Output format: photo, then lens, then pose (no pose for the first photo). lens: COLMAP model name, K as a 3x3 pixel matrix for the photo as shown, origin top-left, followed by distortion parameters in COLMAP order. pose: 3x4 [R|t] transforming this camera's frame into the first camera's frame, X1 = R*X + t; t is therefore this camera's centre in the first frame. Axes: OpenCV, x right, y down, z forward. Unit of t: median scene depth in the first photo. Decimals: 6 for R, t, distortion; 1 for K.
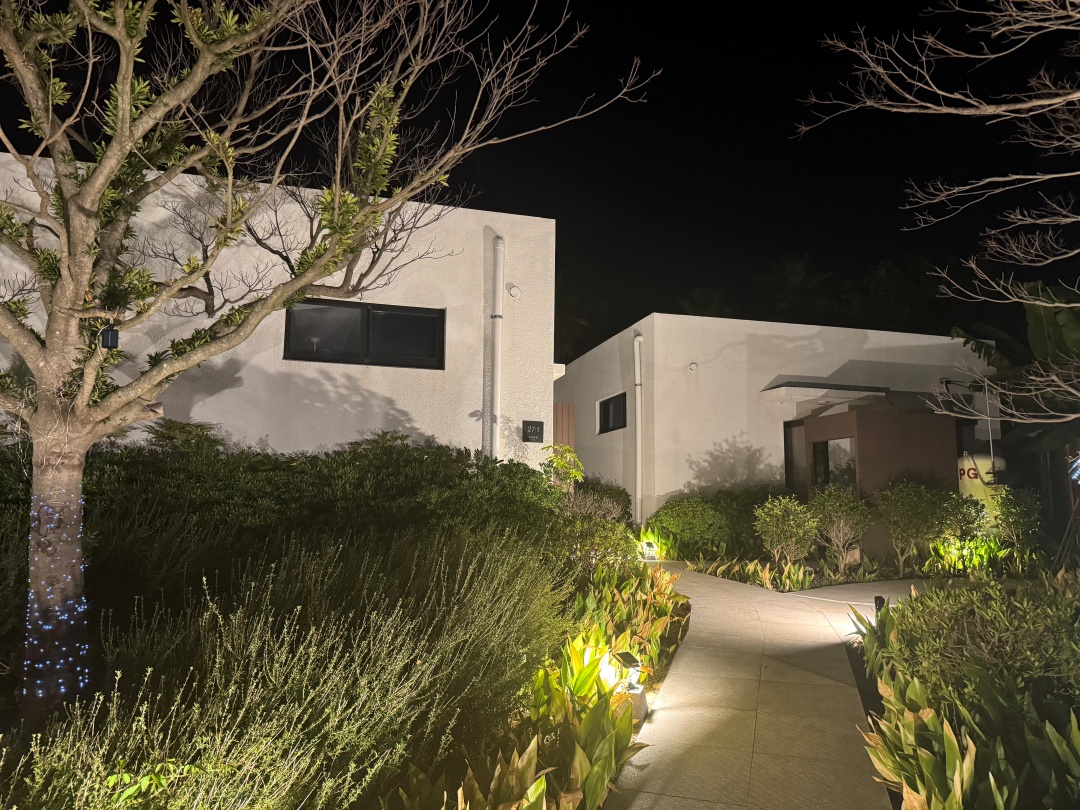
lens RADIAL K [[739.4, 0, 534.6], [0, 739.4, 411.2], [0, 0, 1]] dist [0.078090, -0.111497]
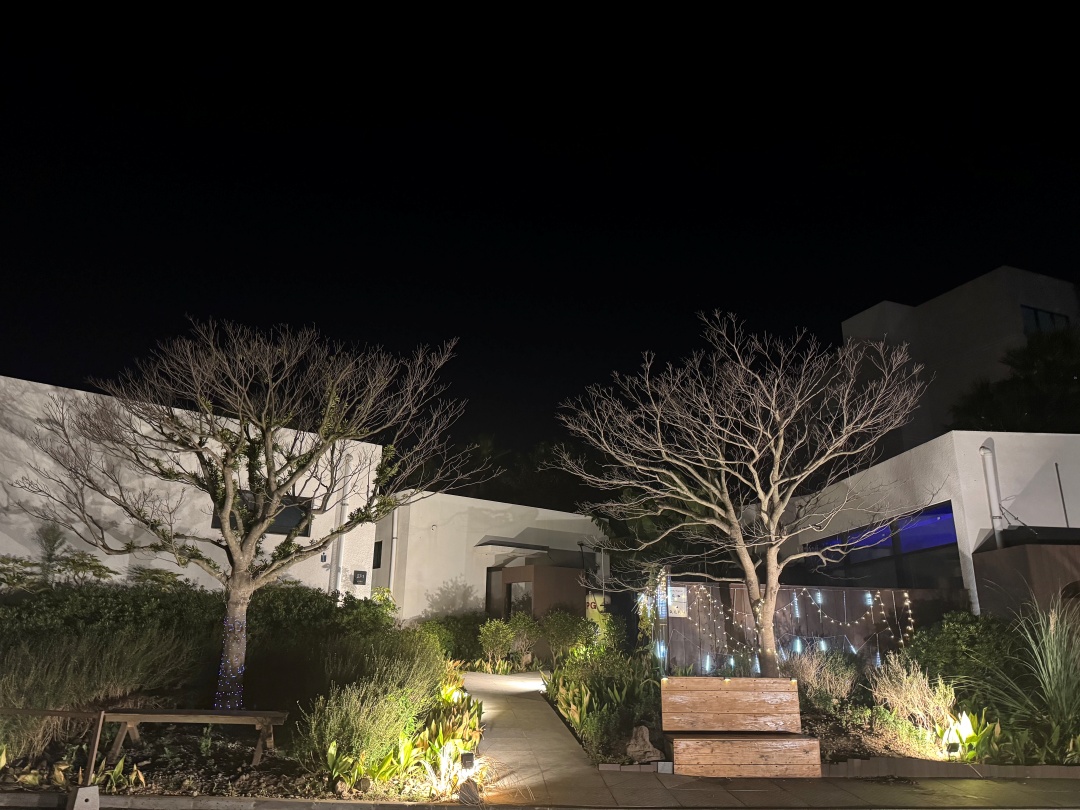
lens RADIAL K [[739.4, 0, 534.6], [0, 739.4, 411.2], [0, 0, 1]] dist [0.078090, -0.111497]
pose [[0.900870, 0.121179, 0.416832, -0.276241], [-0.053116, 0.983802, -0.171208, -0.052230], [-0.430827, 0.132095, 0.892714, -0.479436]]
